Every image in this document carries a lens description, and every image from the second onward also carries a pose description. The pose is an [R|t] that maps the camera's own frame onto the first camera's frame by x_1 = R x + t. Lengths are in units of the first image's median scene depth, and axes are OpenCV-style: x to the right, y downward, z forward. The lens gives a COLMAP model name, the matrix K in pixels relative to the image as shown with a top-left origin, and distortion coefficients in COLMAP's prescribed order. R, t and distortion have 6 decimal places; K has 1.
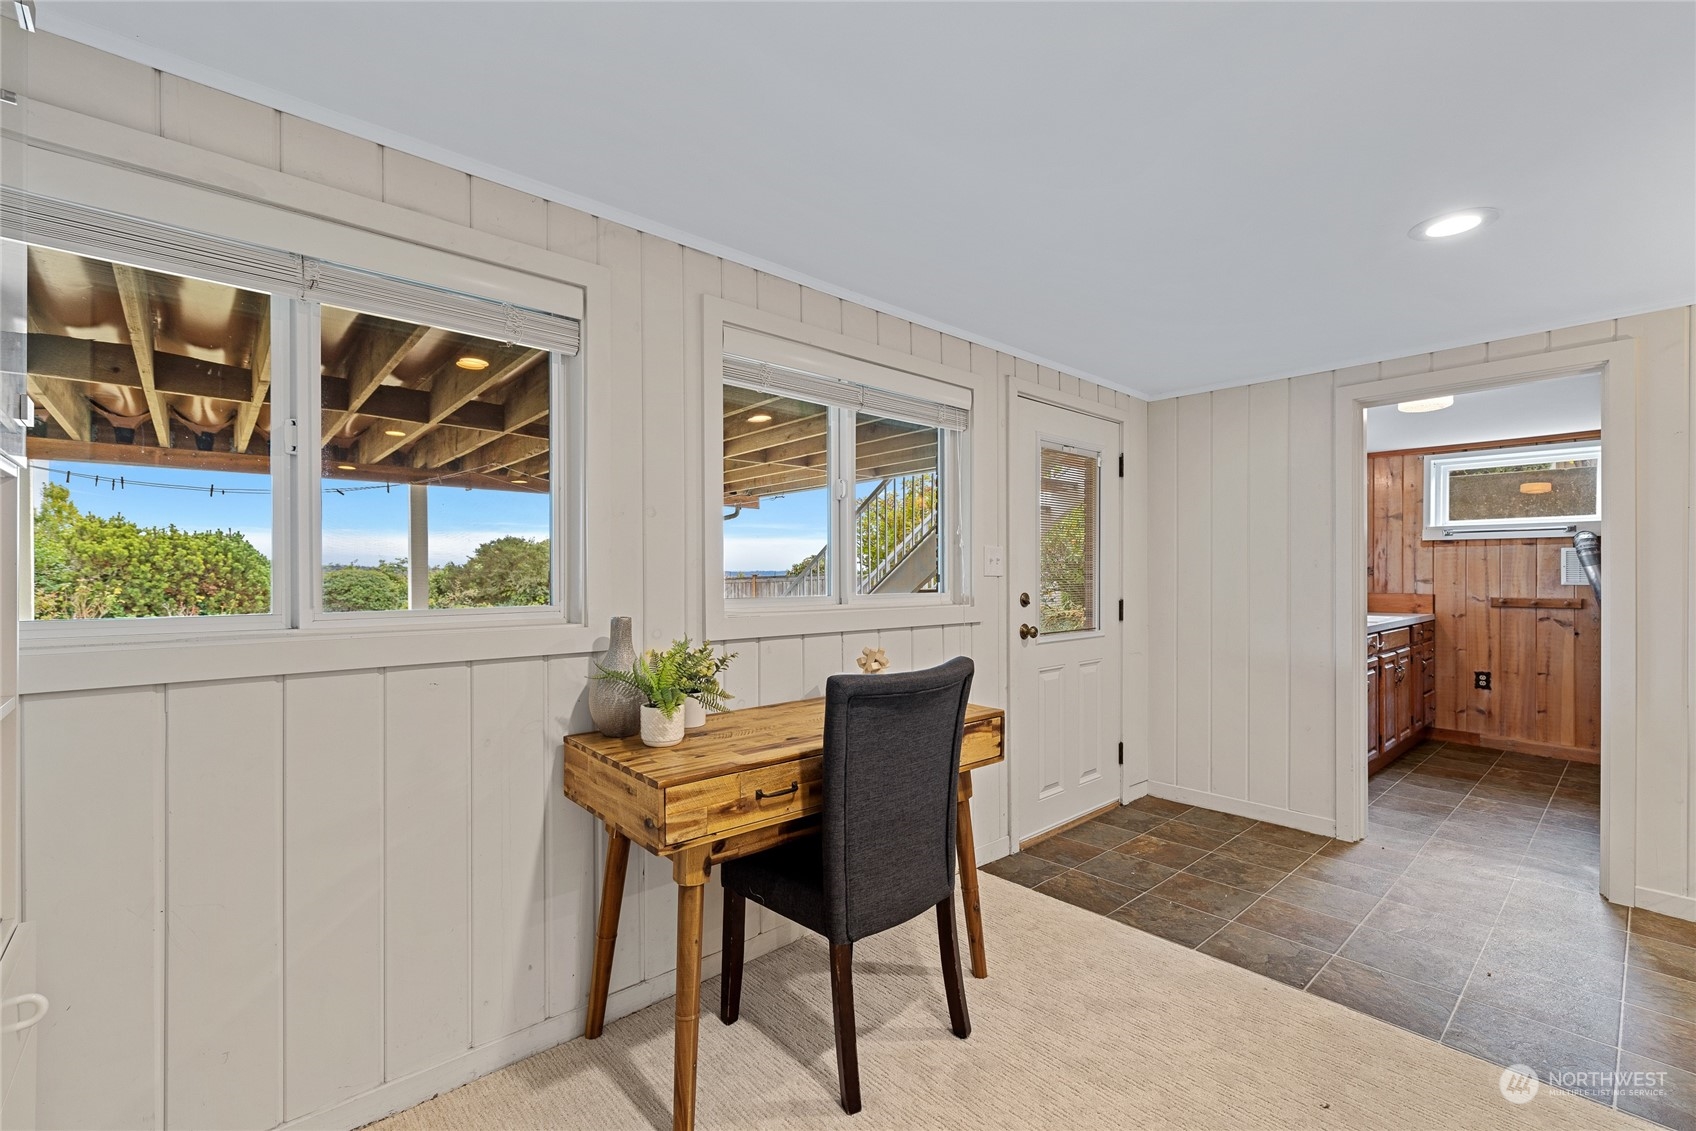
lens RADIAL K [[727.9, 0, 834.2], [0, 727.9, 573.3], [0, 0, 1]] dist [0.001506, -0.000172]
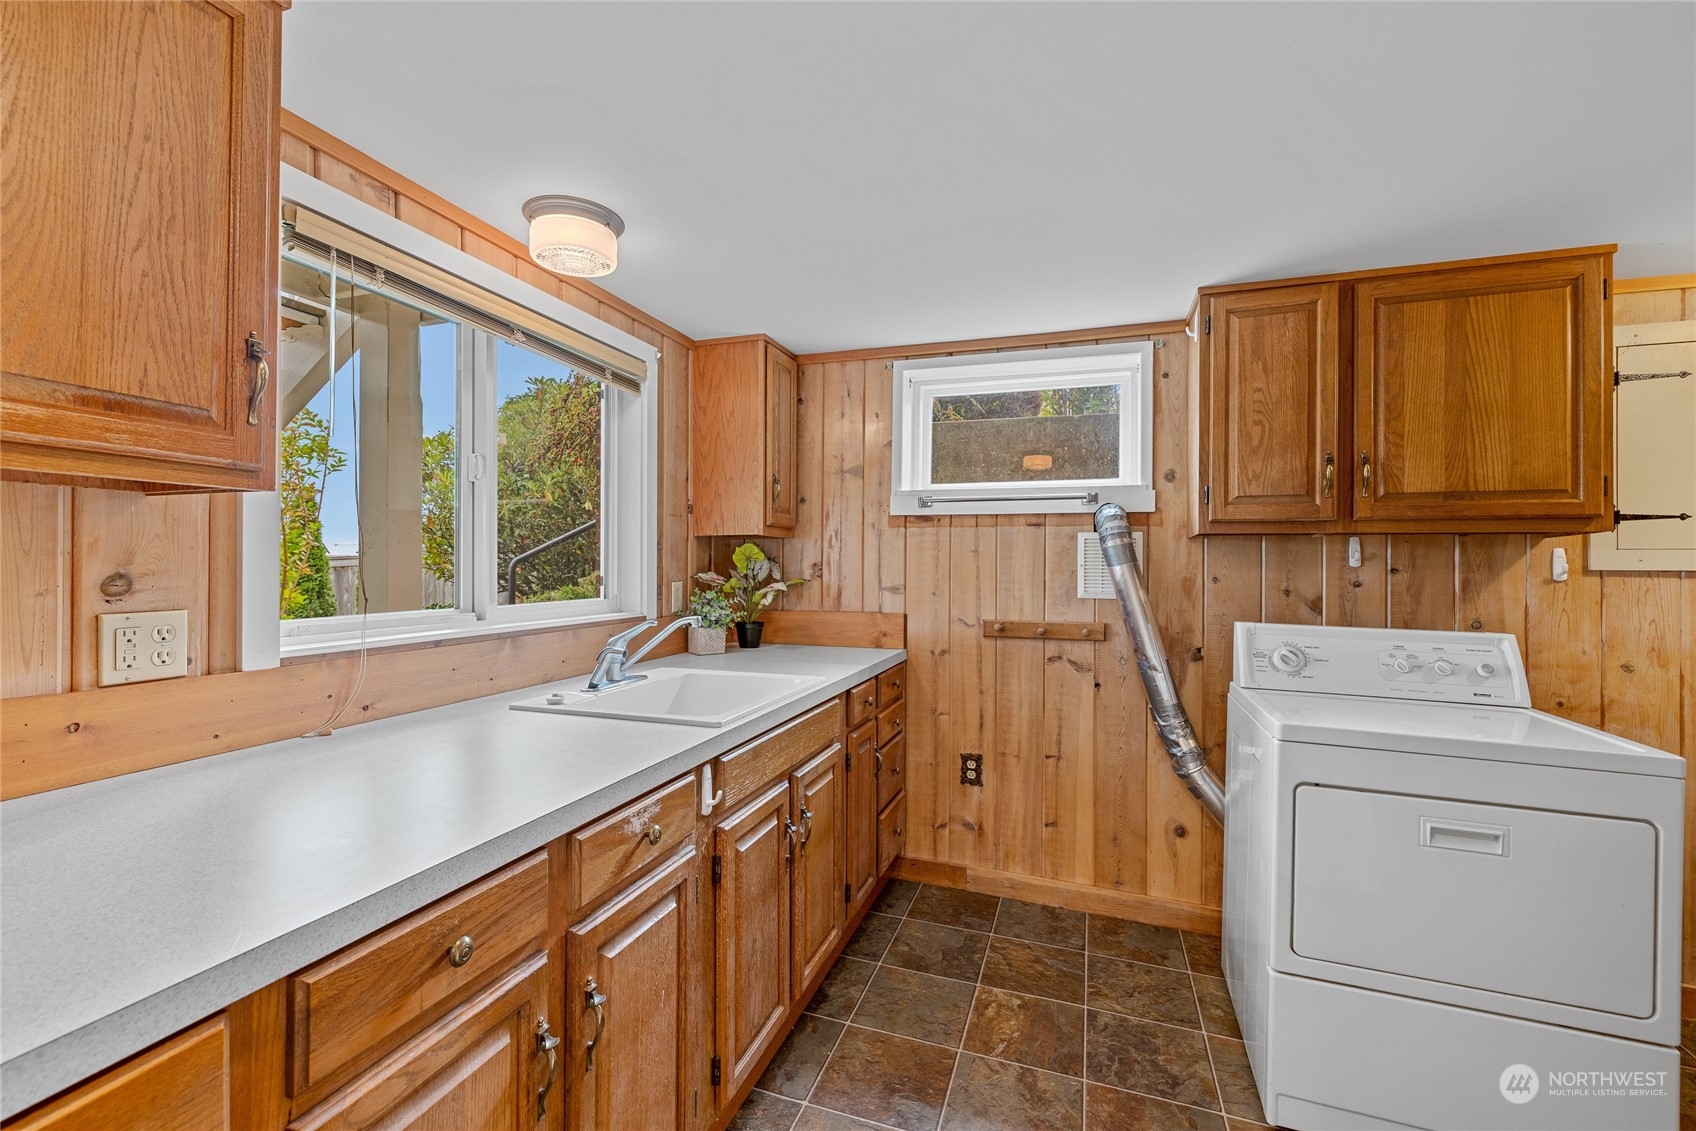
lens RADIAL K [[727.9, 0, 846.4], [0, 727.9, 563.9], [0, 0, 1]] dist [0.001506, -0.000172]
pose [[0.867629, 0.005269, 0.497184, 0.533248], [-0.006074, 0.999982, 0.000003, -0.008813], [-0.497174, -0.003022, 0.867645, 0.569365]]
